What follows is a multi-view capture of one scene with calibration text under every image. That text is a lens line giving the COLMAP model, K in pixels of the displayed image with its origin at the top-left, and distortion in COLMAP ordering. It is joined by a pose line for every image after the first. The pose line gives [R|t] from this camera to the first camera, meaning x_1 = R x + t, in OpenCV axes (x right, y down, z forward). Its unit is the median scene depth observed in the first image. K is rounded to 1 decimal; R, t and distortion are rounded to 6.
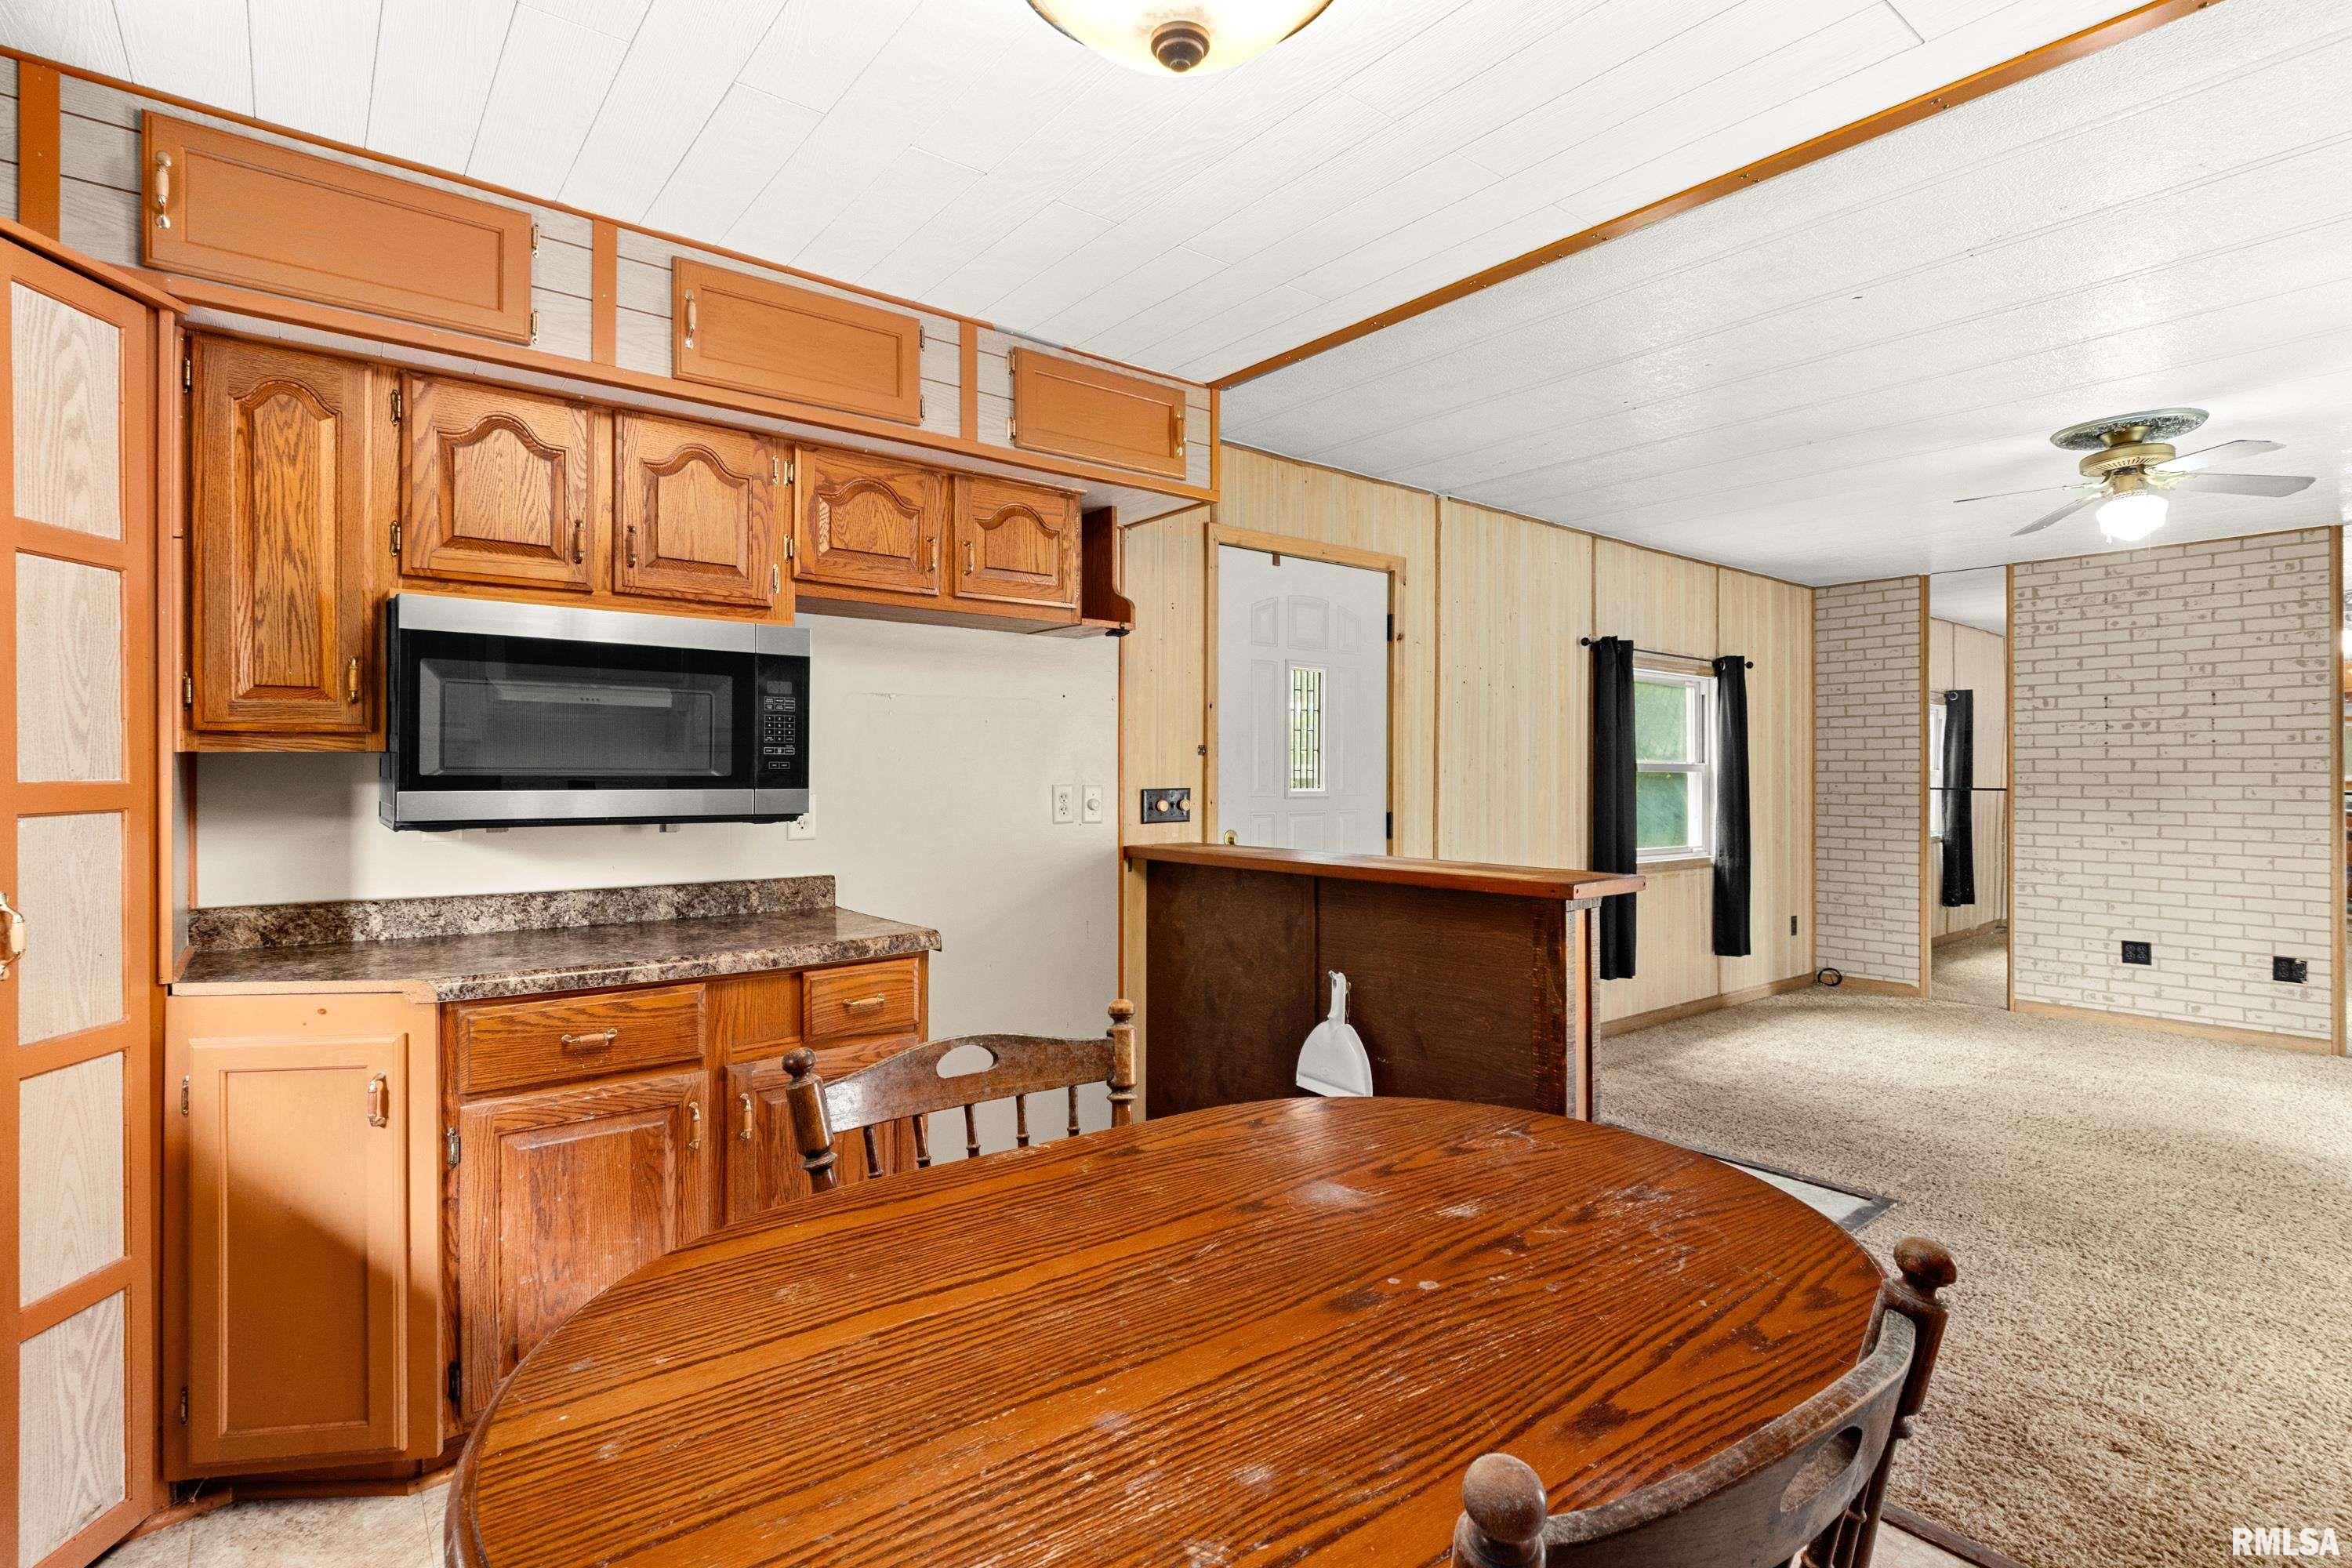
lens RADIAL K [[1122.0, 0, 1167.0], [0, 1122.0, 782.9], [0, 0, 1]] dist [-0.004512, -0.000311]
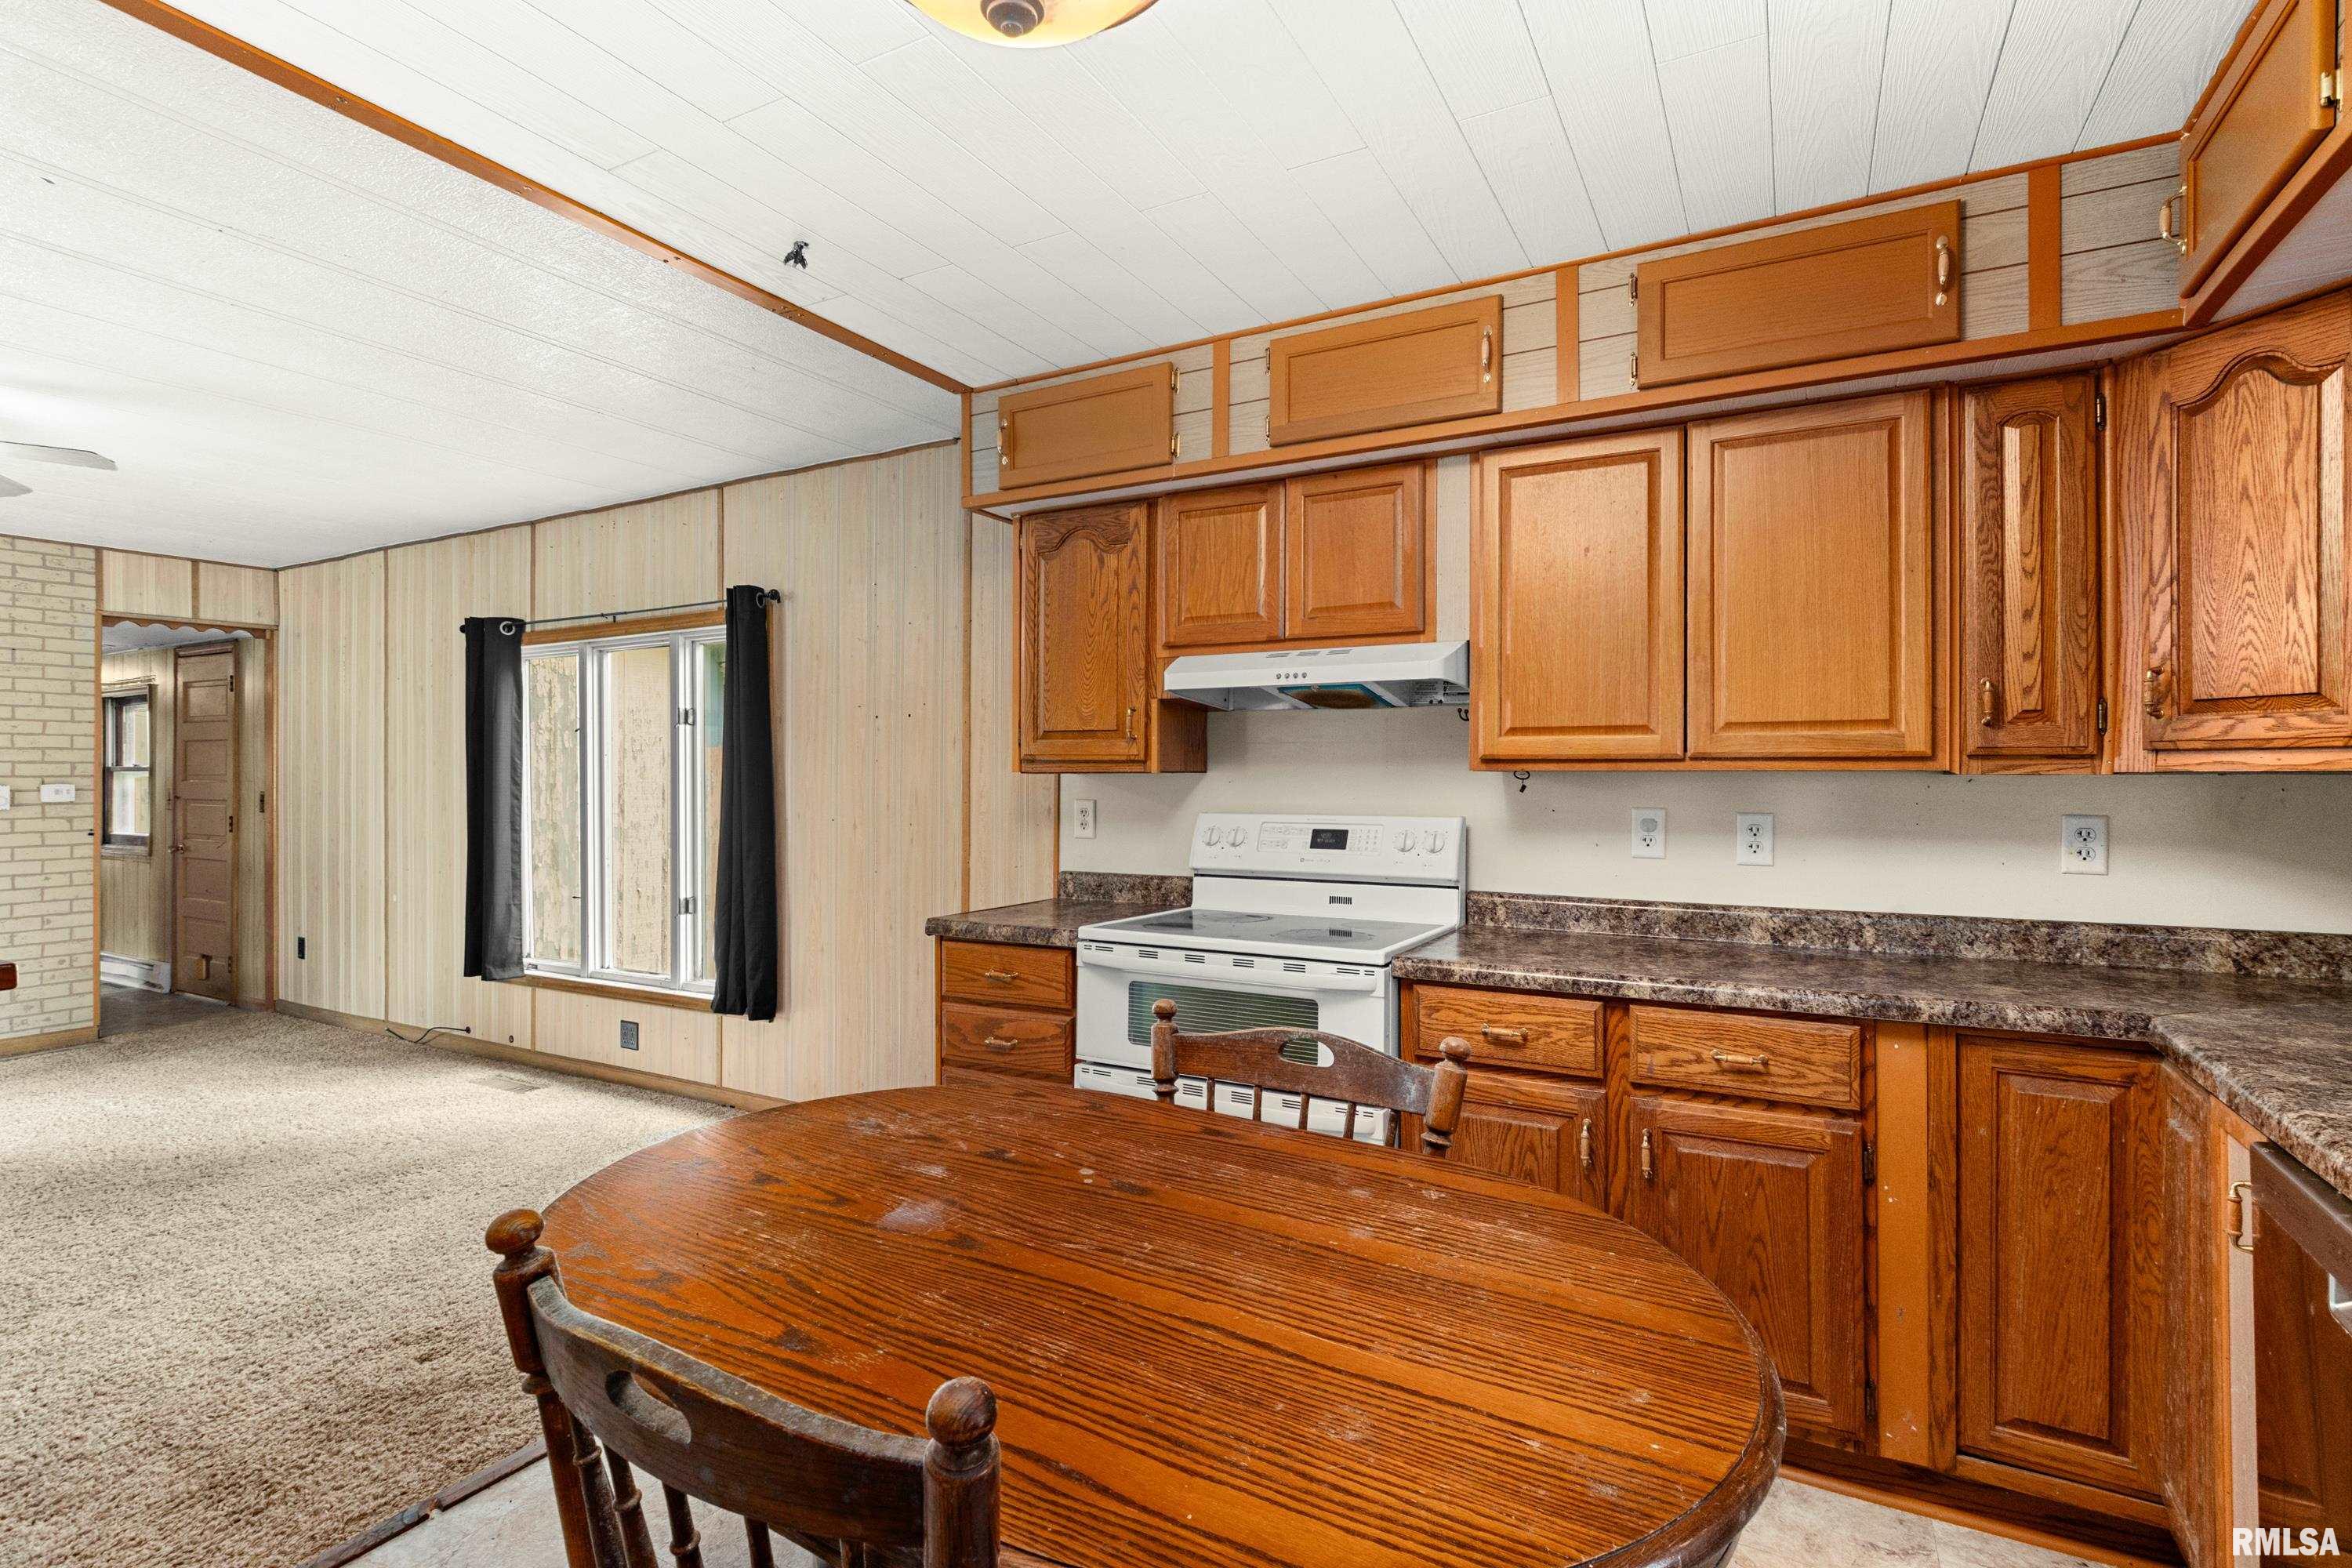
lens RADIAL K [[1122.0, 0, 1153.5], [0, 1122.0, 766.3], [0, 0, 1]] dist [-0.004512, -0.000311]
pose [[-0.375110, 0.004949, 0.926967, -1.021824], [0.010592, 0.999943, -0.001052, -0.032451], [-0.926920, 0.009424, -0.375141, 1.402175]]
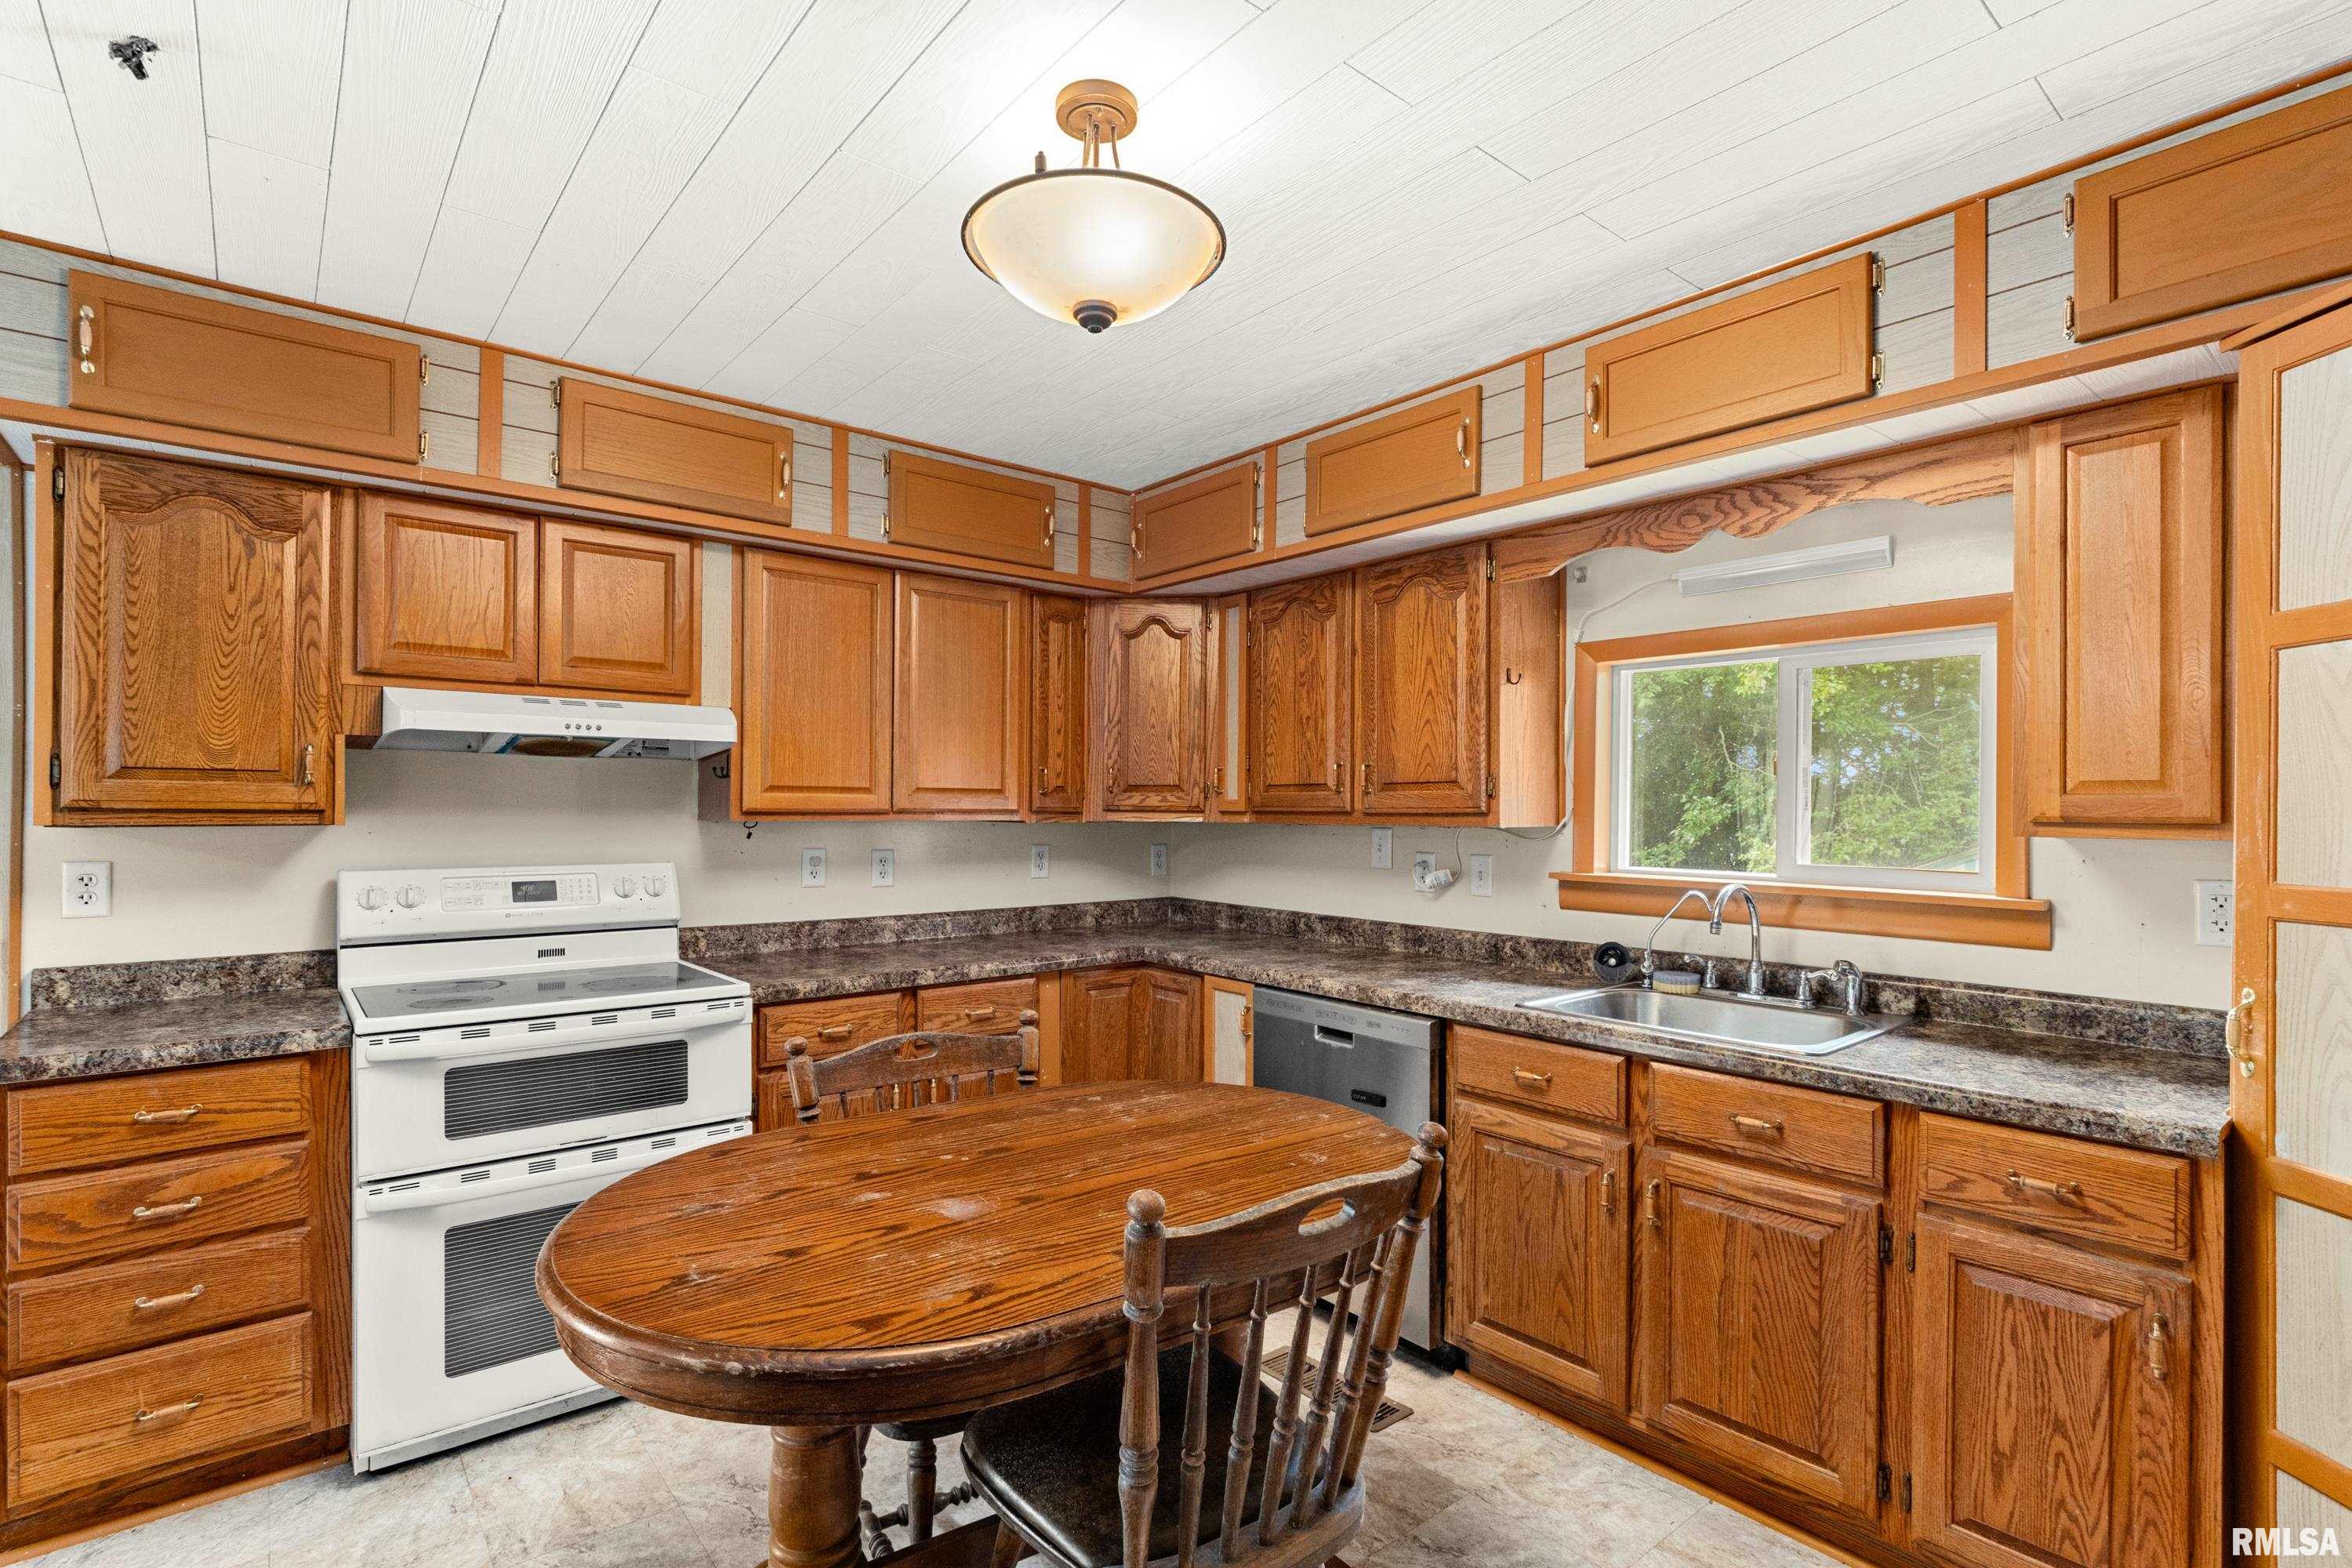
lens RADIAL K [[1122.0, 0, 1162.1], [0, 1122.0, 795.6], [0, 0, 1]] dist [-0.004512, -0.000311]
pose [[-0.999732, -0.009423, -0.021139, -0.050325], [-0.009552, 0.999936, 0.005988, -0.108657], [0.021081, 0.006189, -0.999759, 2.654985]]
